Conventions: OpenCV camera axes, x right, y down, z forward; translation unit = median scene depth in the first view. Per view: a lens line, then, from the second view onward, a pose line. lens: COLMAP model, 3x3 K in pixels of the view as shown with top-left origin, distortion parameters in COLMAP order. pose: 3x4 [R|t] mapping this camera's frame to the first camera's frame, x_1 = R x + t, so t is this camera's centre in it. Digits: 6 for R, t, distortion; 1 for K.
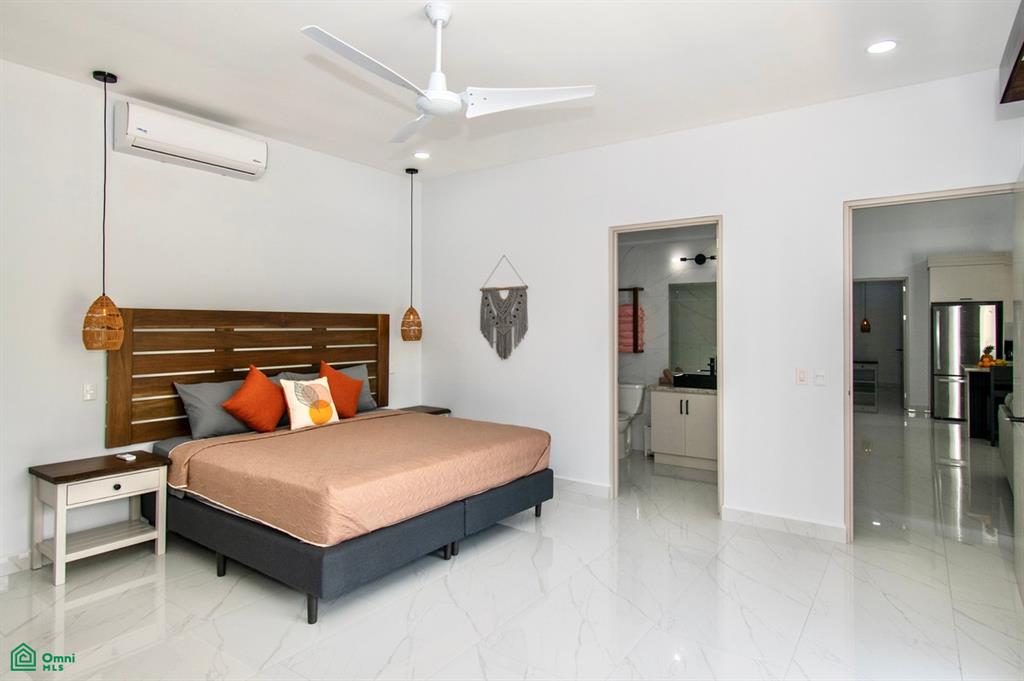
lens RADIAL K [[595.1, 0, 512.9], [0, 595.1, 330.9], [0, 0, 1]] dist [0.030143, -0.000035]
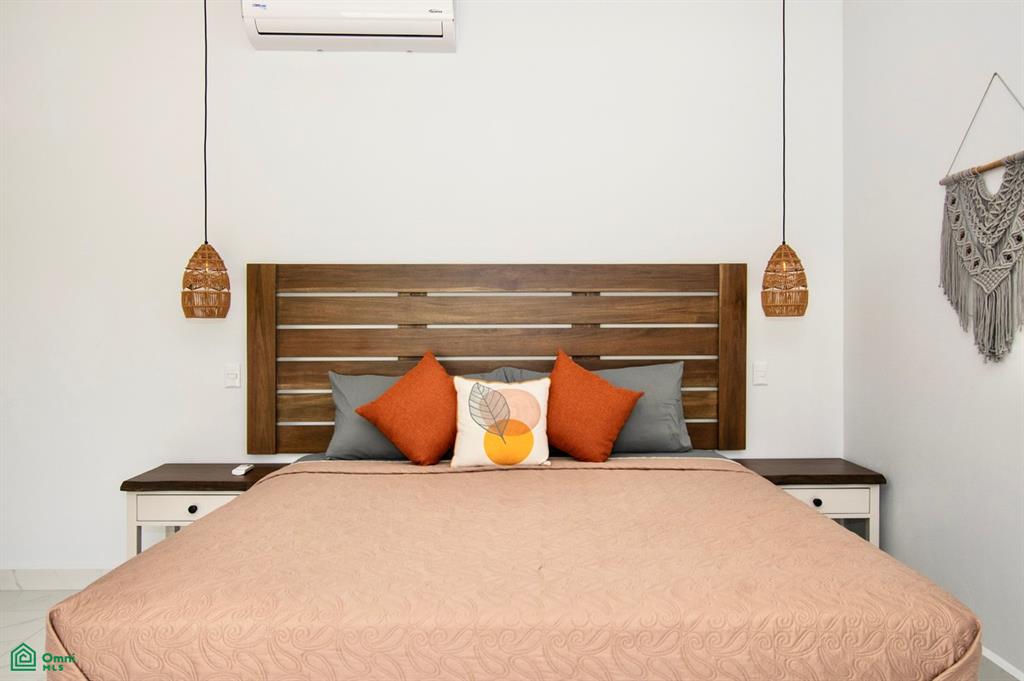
lens RADIAL K [[735.4, 0, 512.0], [0, 735.4, 340.5], [0, 0, 1]] dist [-0.001541, 0.000940]
pose [[0.595519, 0.008368, -0.803298, 0.199082], [-0.003005, 0.999962, 0.008189, 0.037801], [0.803336, -0.002463, 0.595521, 0.585370]]
